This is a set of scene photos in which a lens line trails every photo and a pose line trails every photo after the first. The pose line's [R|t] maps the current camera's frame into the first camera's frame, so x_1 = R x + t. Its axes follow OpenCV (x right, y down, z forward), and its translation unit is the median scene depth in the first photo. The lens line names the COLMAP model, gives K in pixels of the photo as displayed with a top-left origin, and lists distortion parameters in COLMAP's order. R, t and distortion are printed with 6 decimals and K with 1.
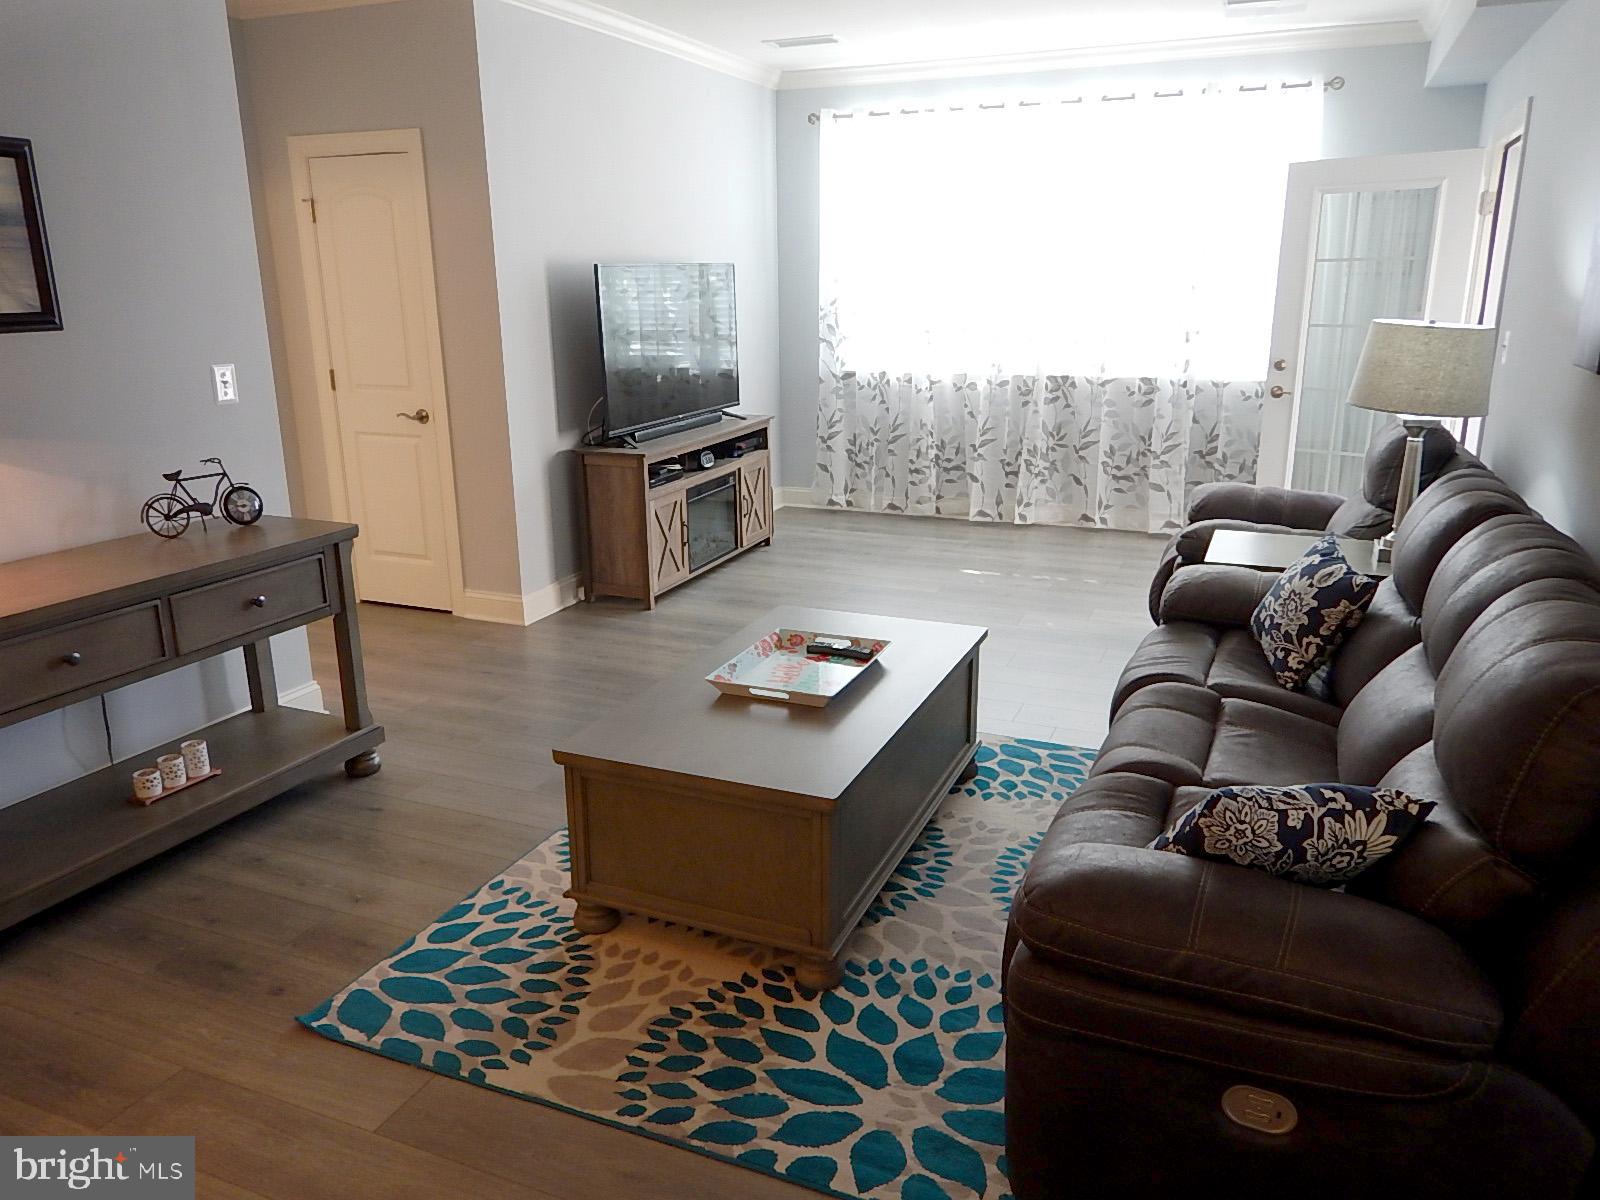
lens RADIAL K [[1152.1, 0, 801.9], [0, 1152.1, 591.8], [0, 0, 1]] dist [0.031110, -0.006999]
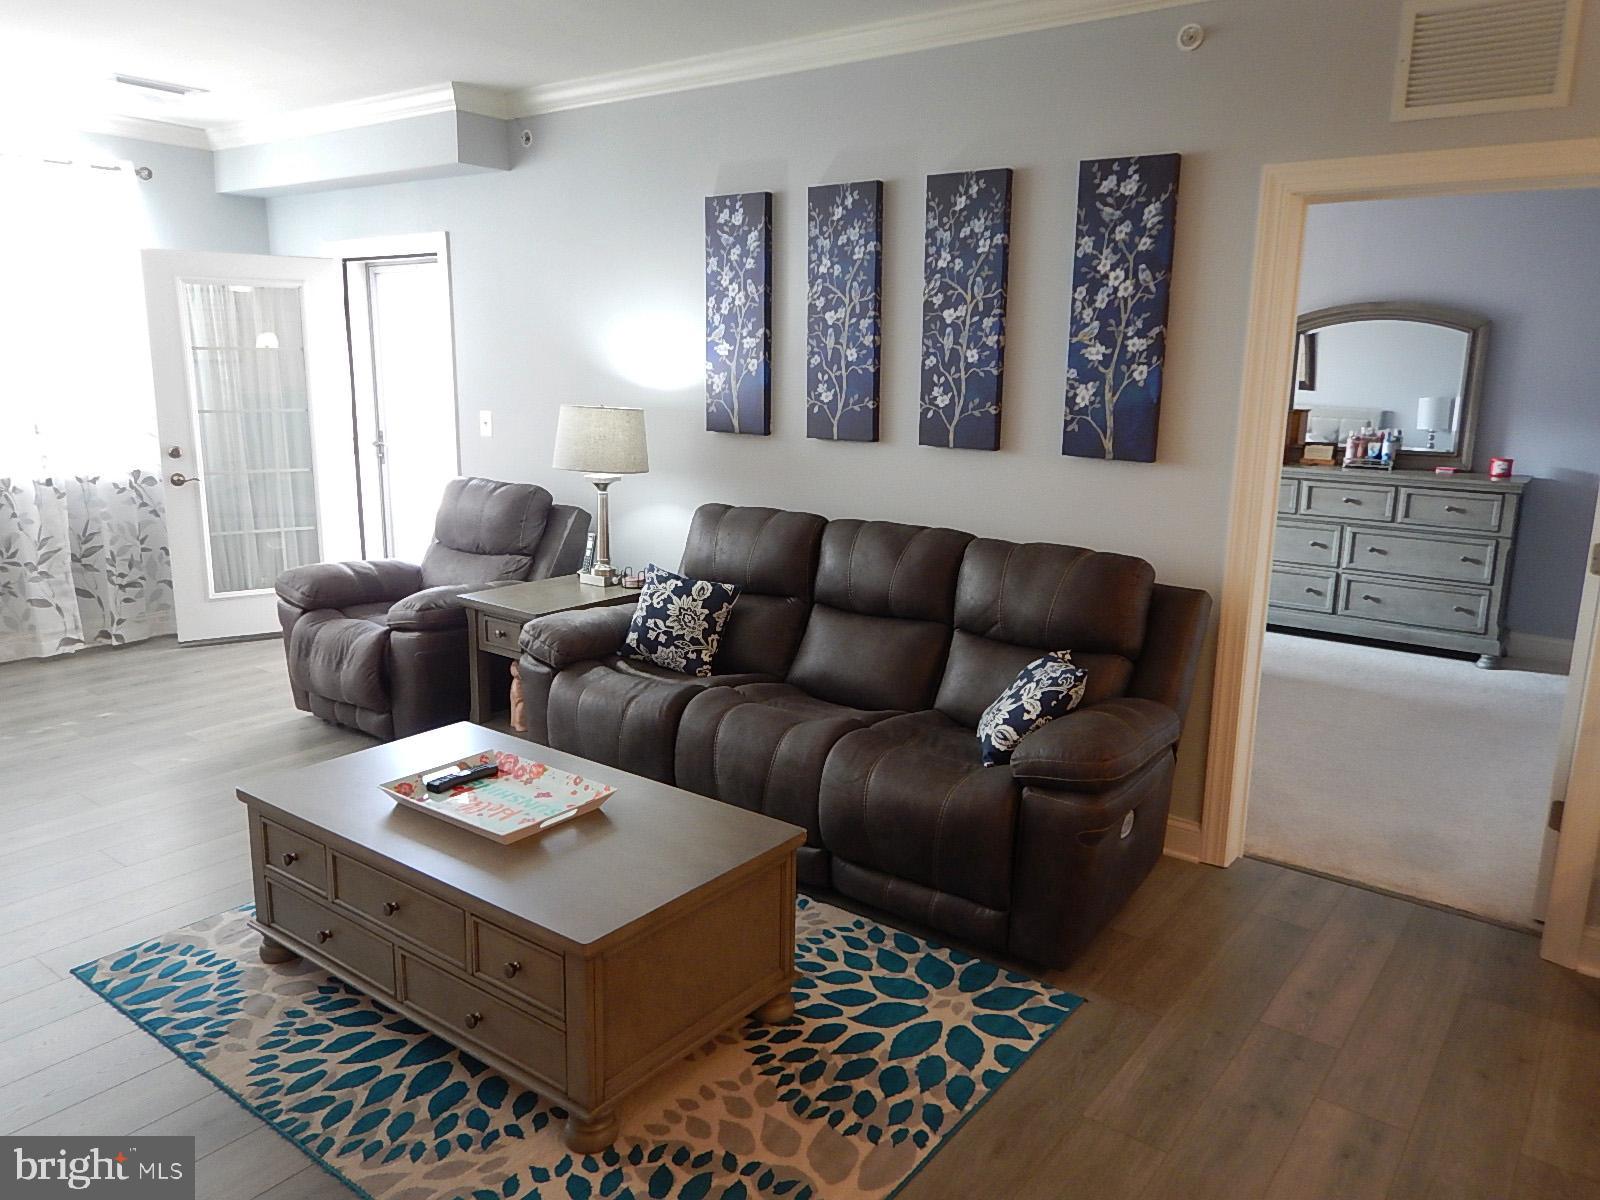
lens RADIAL K [[1152.1, 0, 801.9], [0, 1152.1, 591.8], [0, 0, 1]] dist [0.031110, -0.006999]
pose [[0.249649, -0.183355, 0.950819, -0.828890], [0.241629, 0.962644, 0.122193, -0.153329], [-0.937705, 0.199240, 0.284627, 0.515073]]
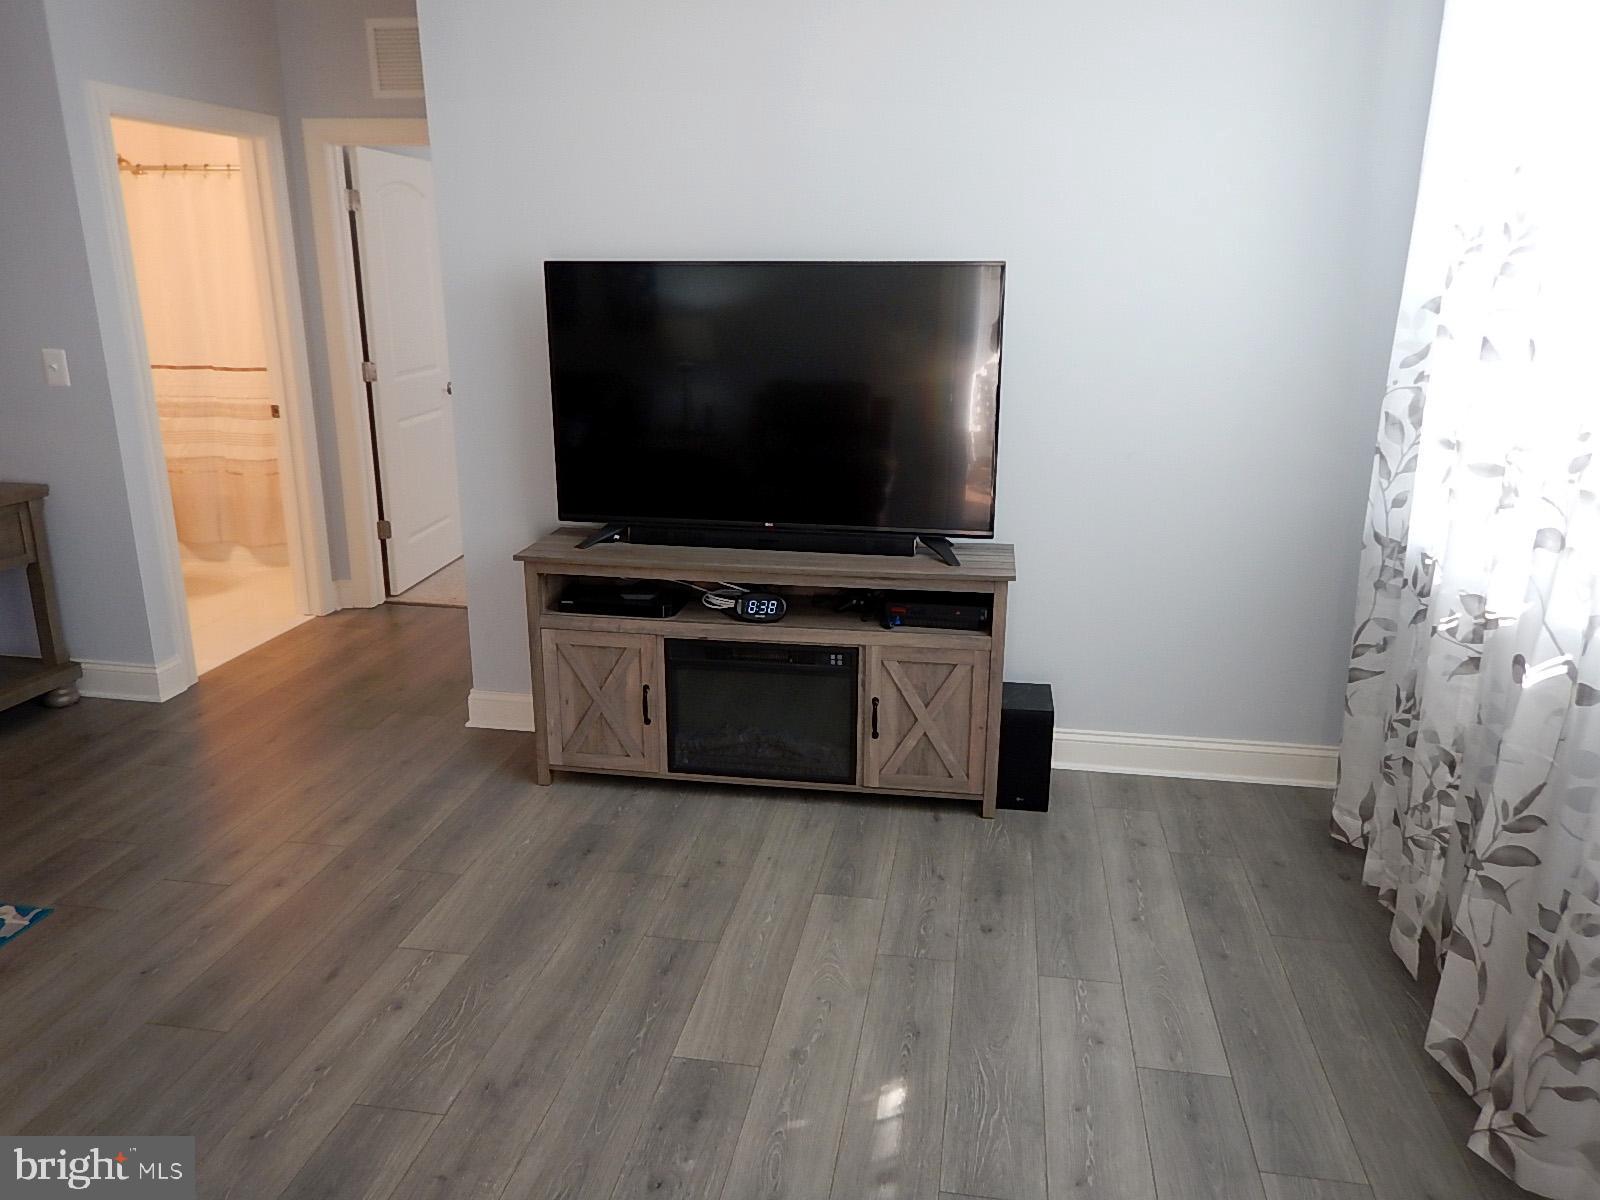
lens RADIAL K [[1152.1, 0, 801.9], [0, 1152.1, 591.8], [0, 0, 1]] dist [0.031110, -0.006999]
pose [[0.231431, 0.275151, -0.933130, 0.881061], [-0.267753, 0.940142, 0.210812, -0.489186], [0.935280, 0.201060, 0.291250, 1.703518]]
